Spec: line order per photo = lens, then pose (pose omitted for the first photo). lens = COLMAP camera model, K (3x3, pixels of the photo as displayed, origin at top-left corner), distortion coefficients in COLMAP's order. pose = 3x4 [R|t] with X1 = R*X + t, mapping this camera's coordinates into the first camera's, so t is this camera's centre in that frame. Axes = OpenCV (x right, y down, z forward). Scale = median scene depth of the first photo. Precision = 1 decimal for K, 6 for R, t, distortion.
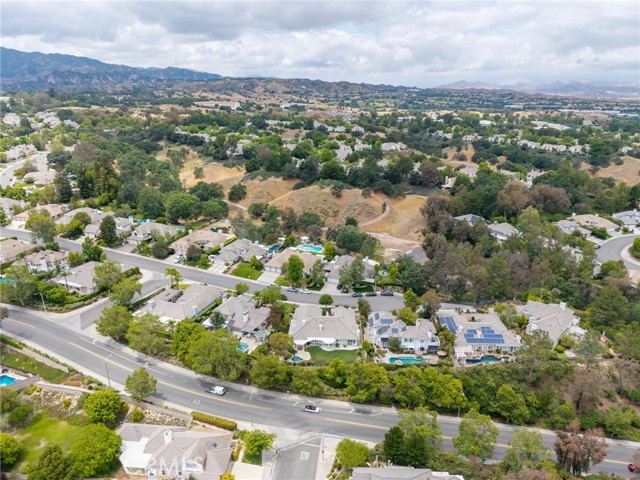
lens RADIAL K [[430.5, 0, 320.0], [0, 430.5, 240.0], [0, 0, 1]] dist [-0.001193, -0.004409]
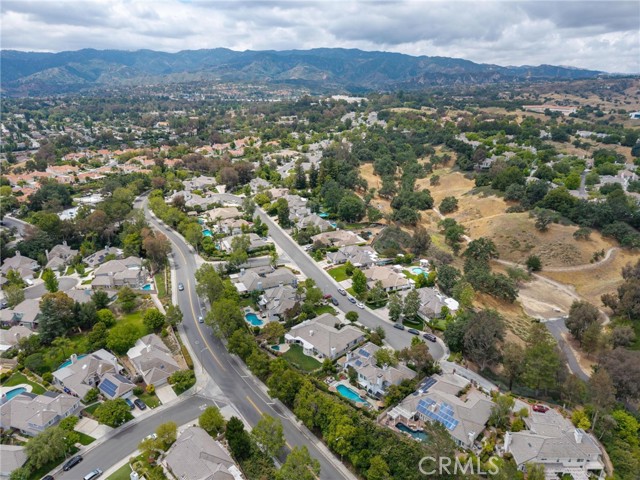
lens RADIAL K [[430.5, 0, 320.0], [0, 430.5, 240.0], [0, 0, 1]] dist [-0.001193, -0.004409]
pose [[0.716207, 0.231370, -0.658419, 0.258697], [-0.229379, 0.969072, 0.091023, -0.051262], [0.659116, 0.085837, 0.747127, 0.059407]]
